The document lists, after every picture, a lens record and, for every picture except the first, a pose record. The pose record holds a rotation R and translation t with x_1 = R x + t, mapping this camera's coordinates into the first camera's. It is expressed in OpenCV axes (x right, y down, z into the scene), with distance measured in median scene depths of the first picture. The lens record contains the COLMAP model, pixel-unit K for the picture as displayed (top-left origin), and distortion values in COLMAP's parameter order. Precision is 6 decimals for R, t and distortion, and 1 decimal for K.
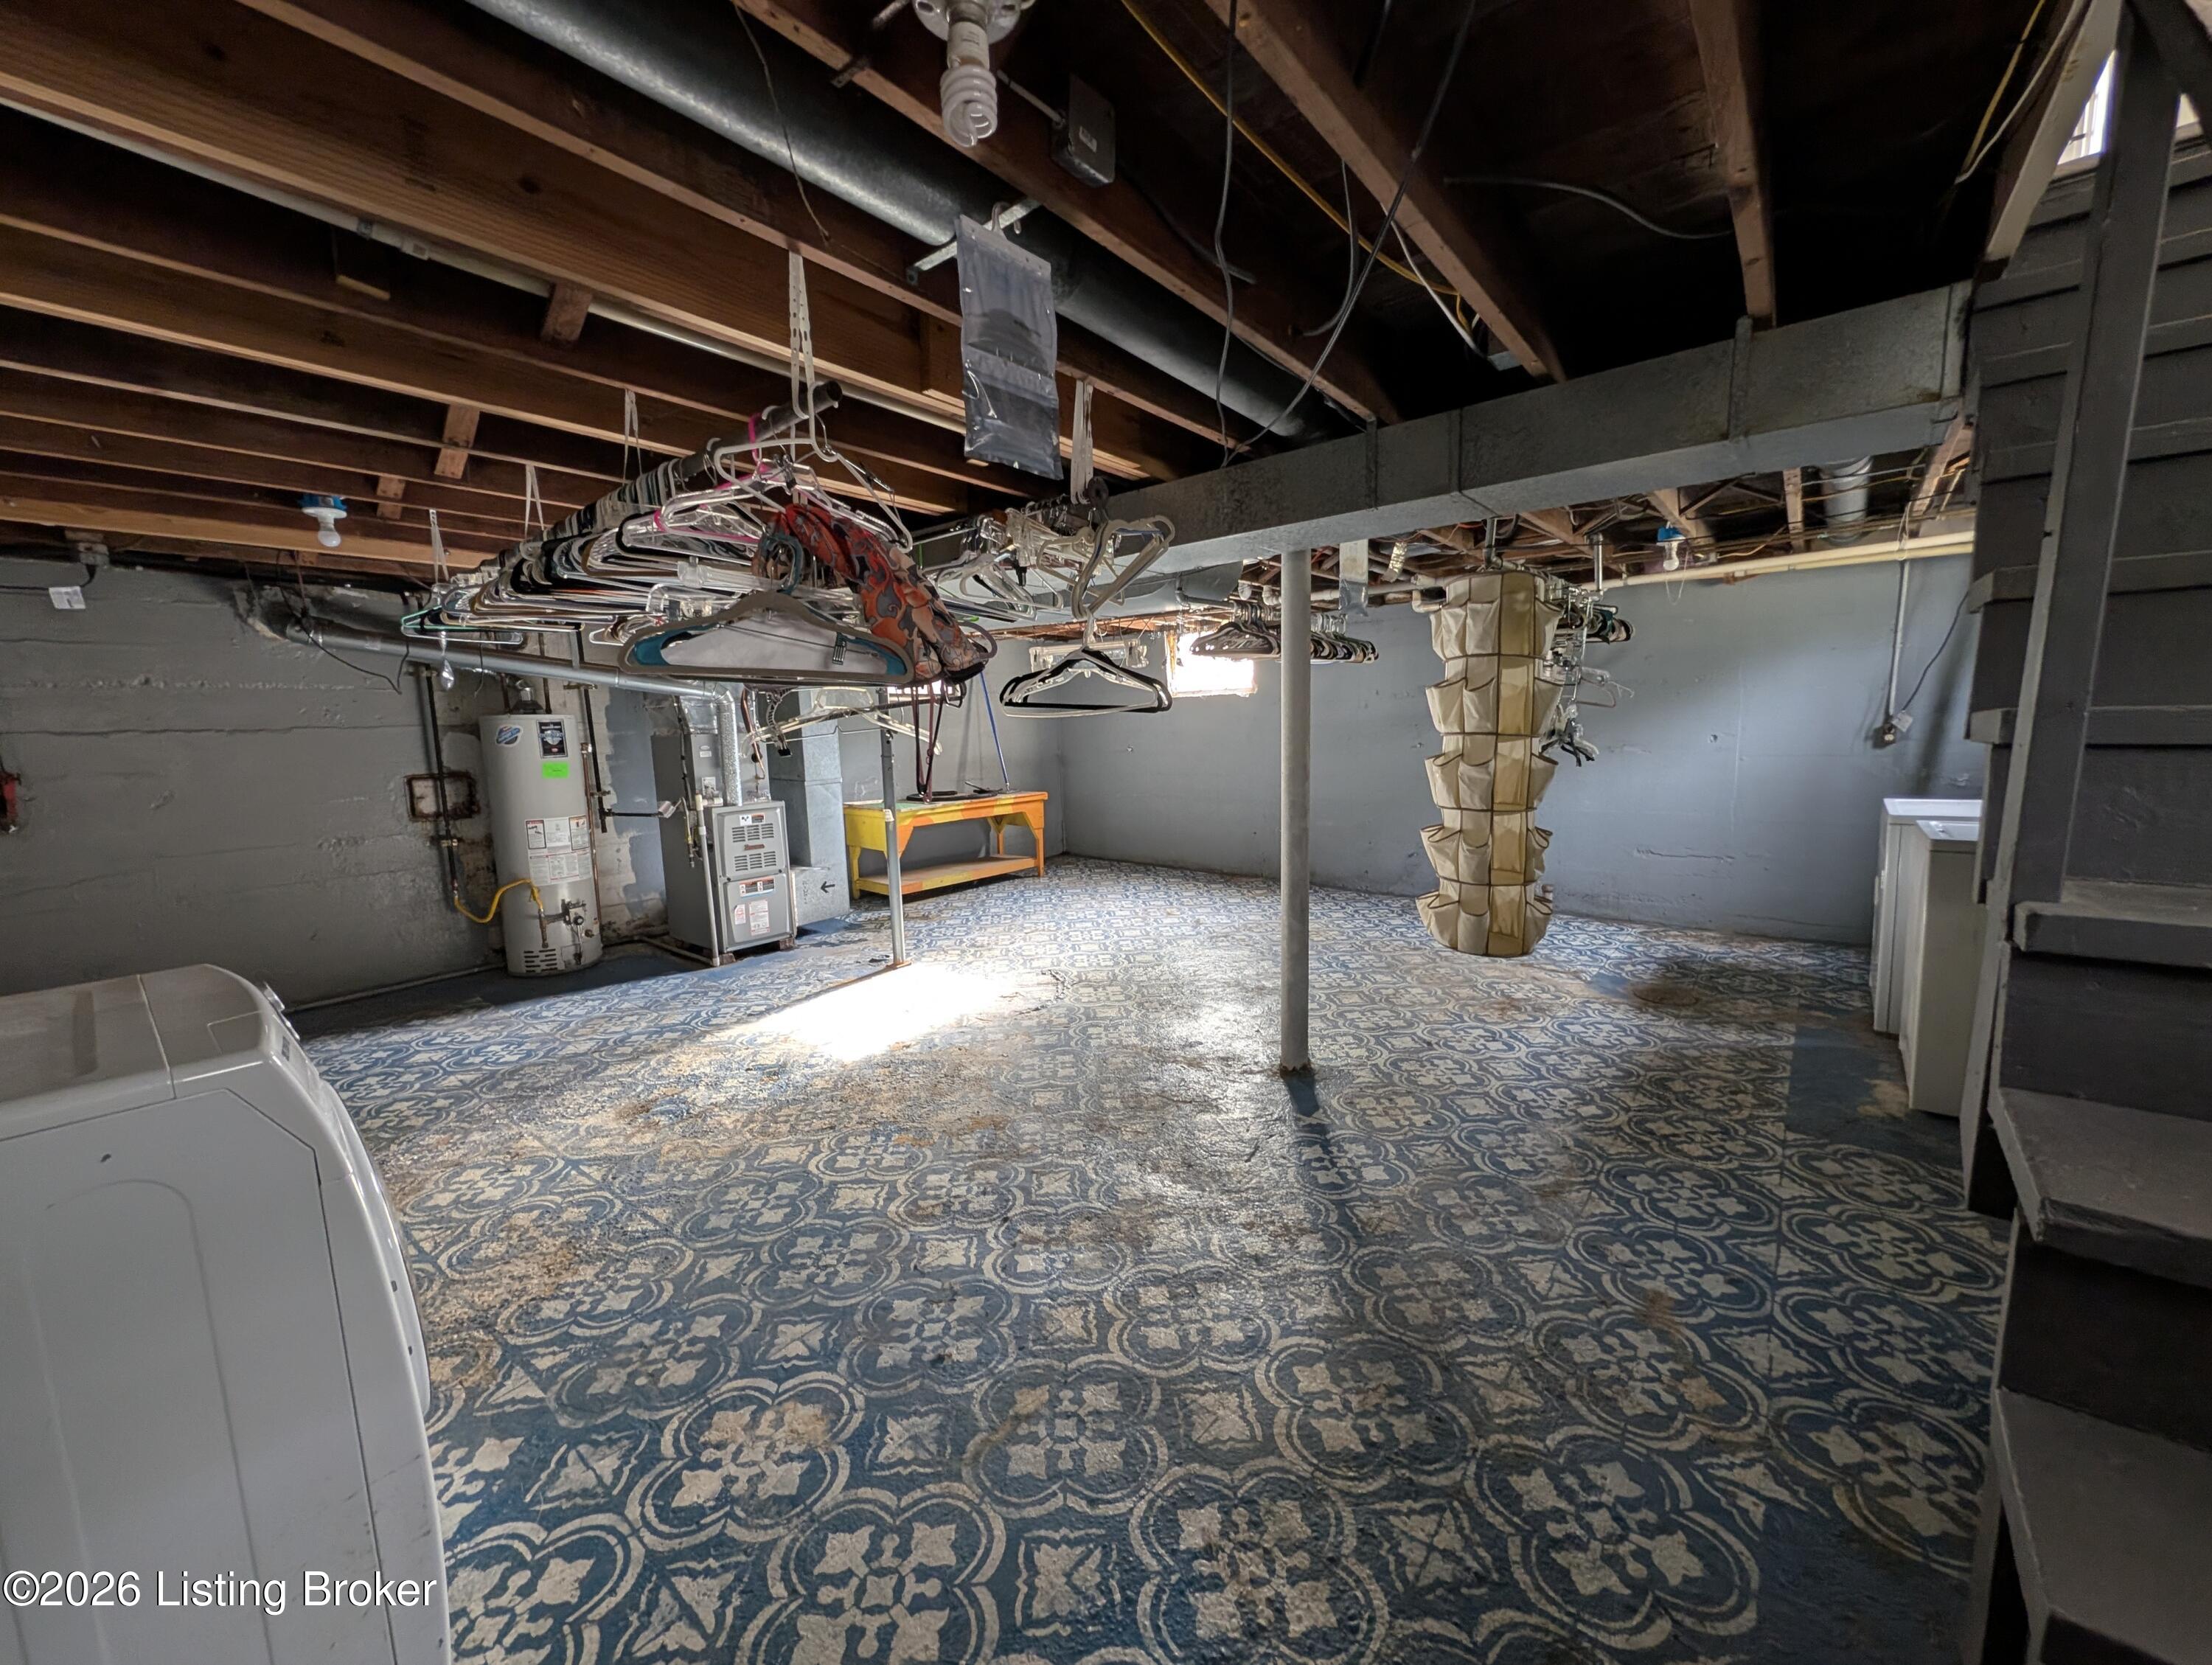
lens RADIAL K [[853.9, 0, 1107.5], [0, 853.9, 837.8], [0, 0, 1]] dist [0.000921, 0.000431]
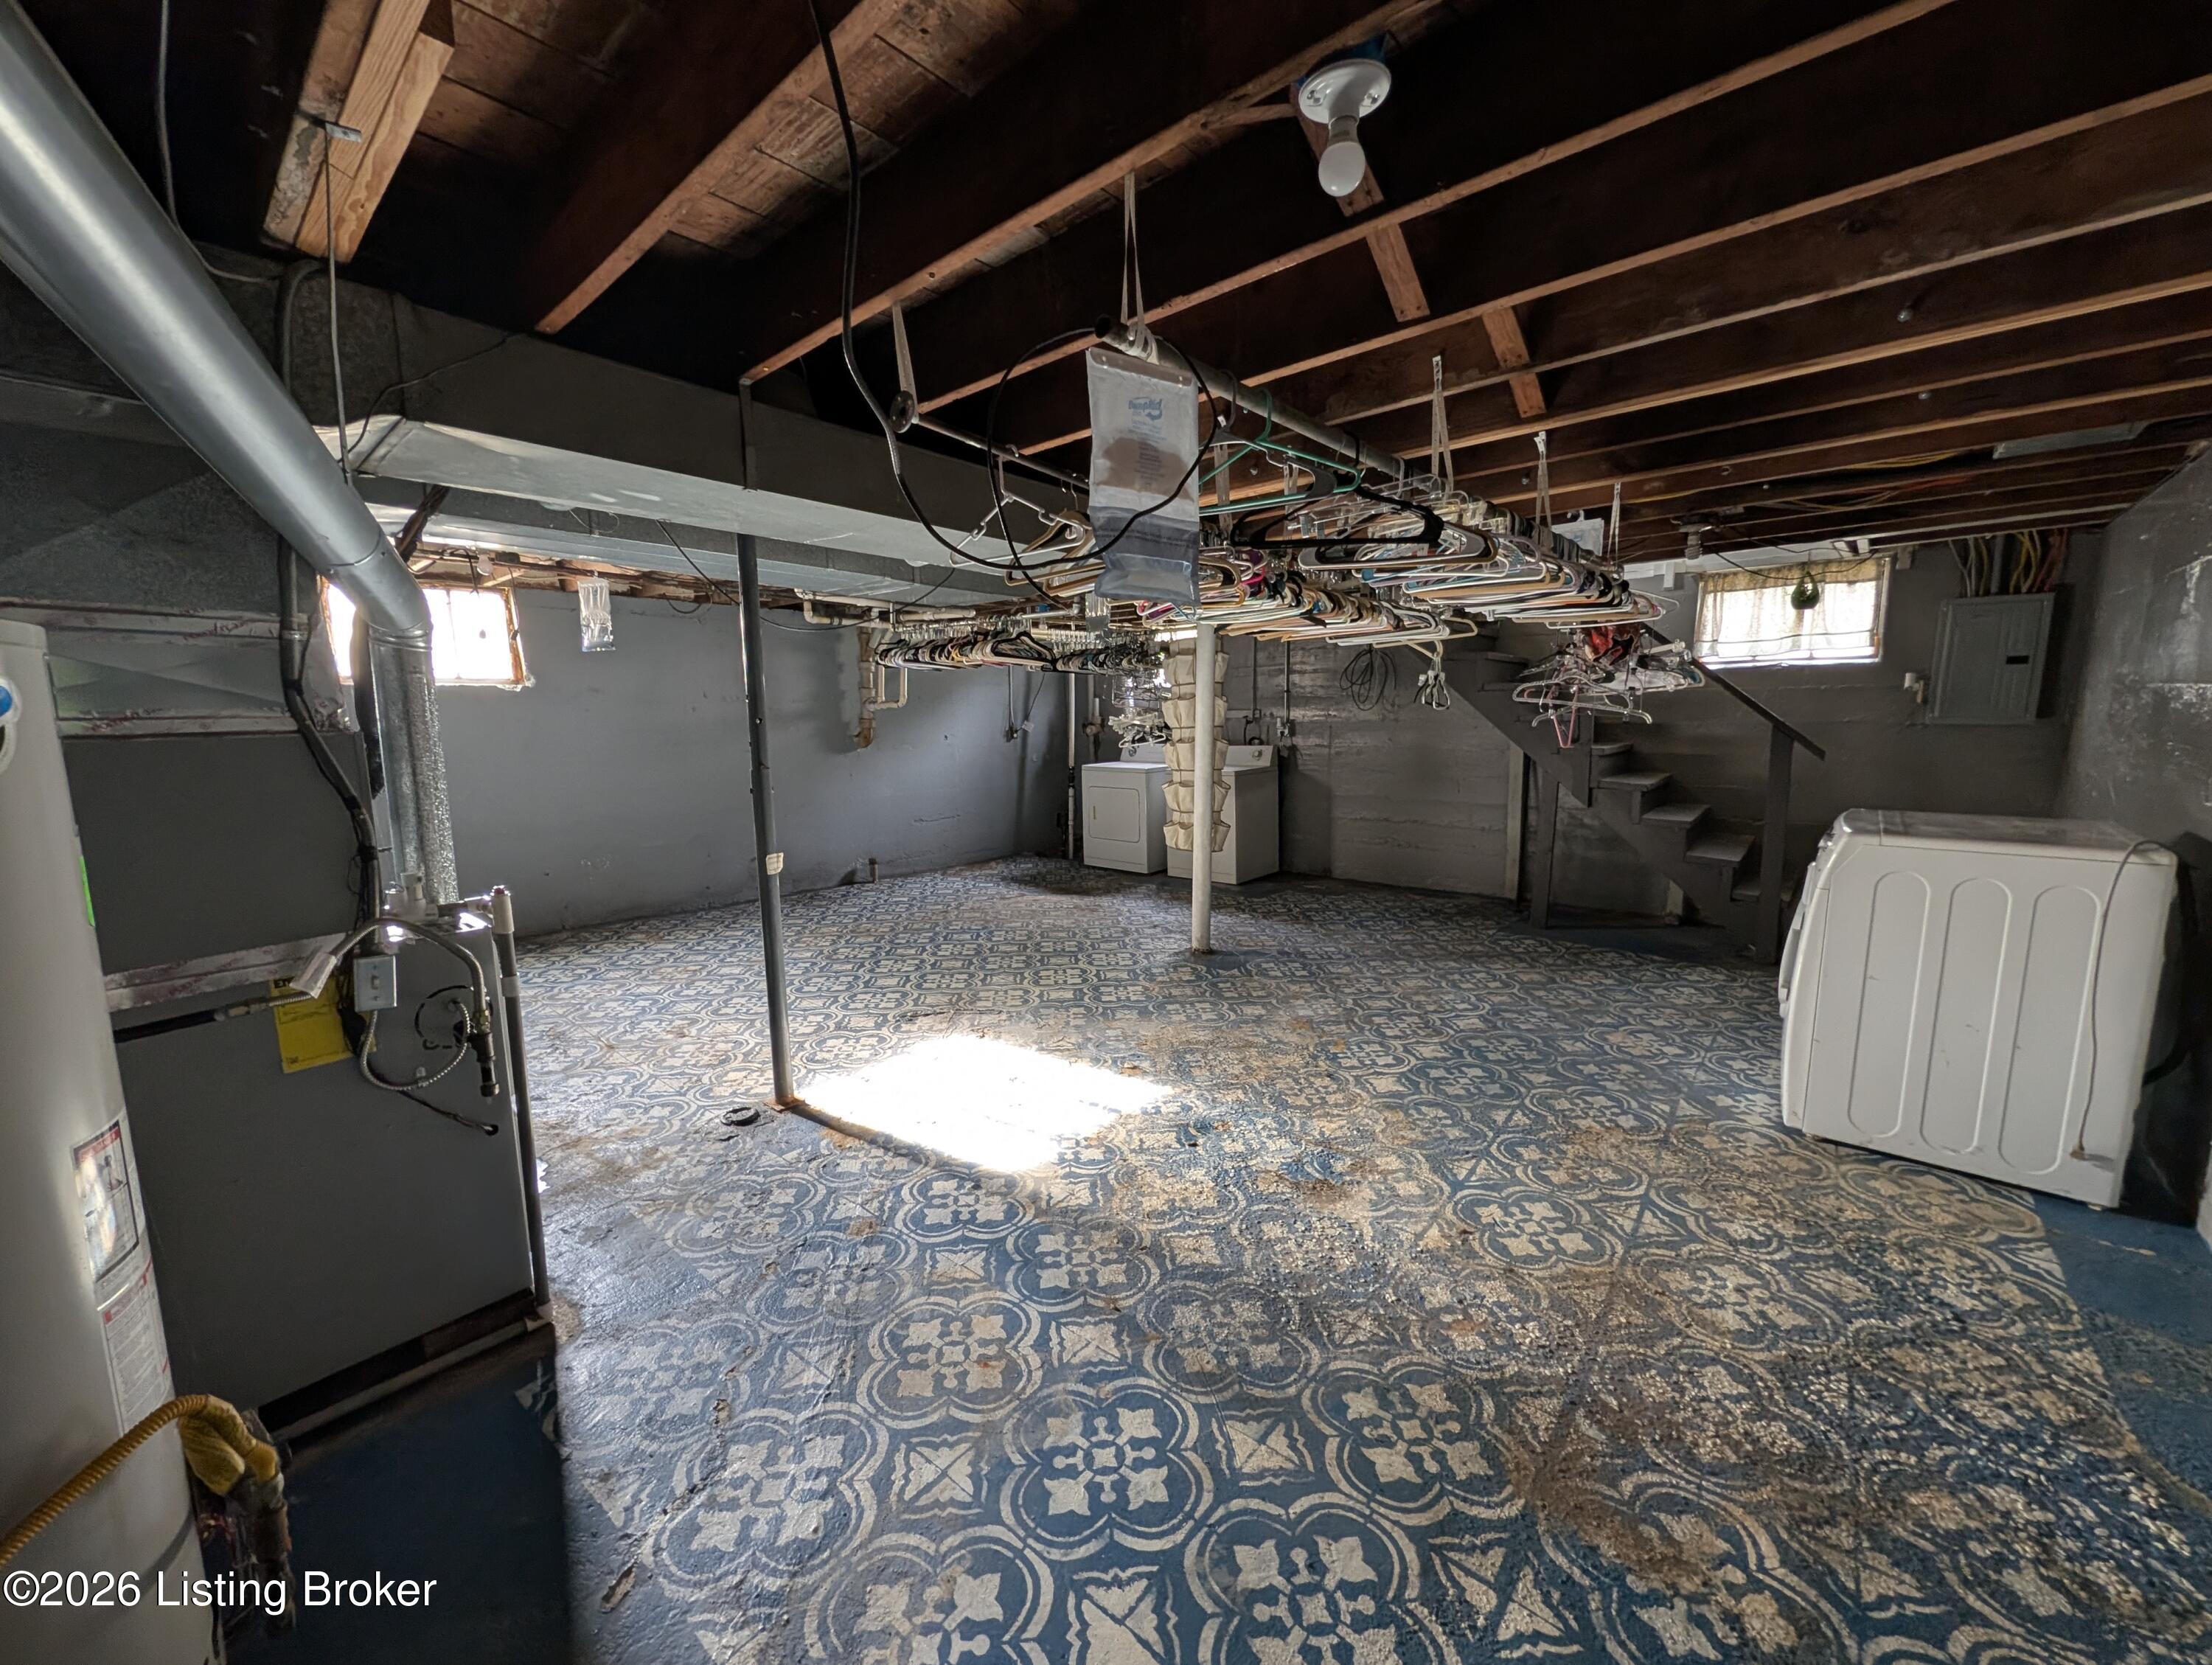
lens RADIAL K [[853.9, 0, 1105.1], [0, 853.9, 834.8], [0, 0, 1]] dist [0.000921, 0.000431]
pose [[0.031379, -0.114597, 0.992916, -1.335556], [0.142543, 0.983764, 0.109036, -0.126177], [-0.989291, 0.138112, 0.047204, 1.137218]]
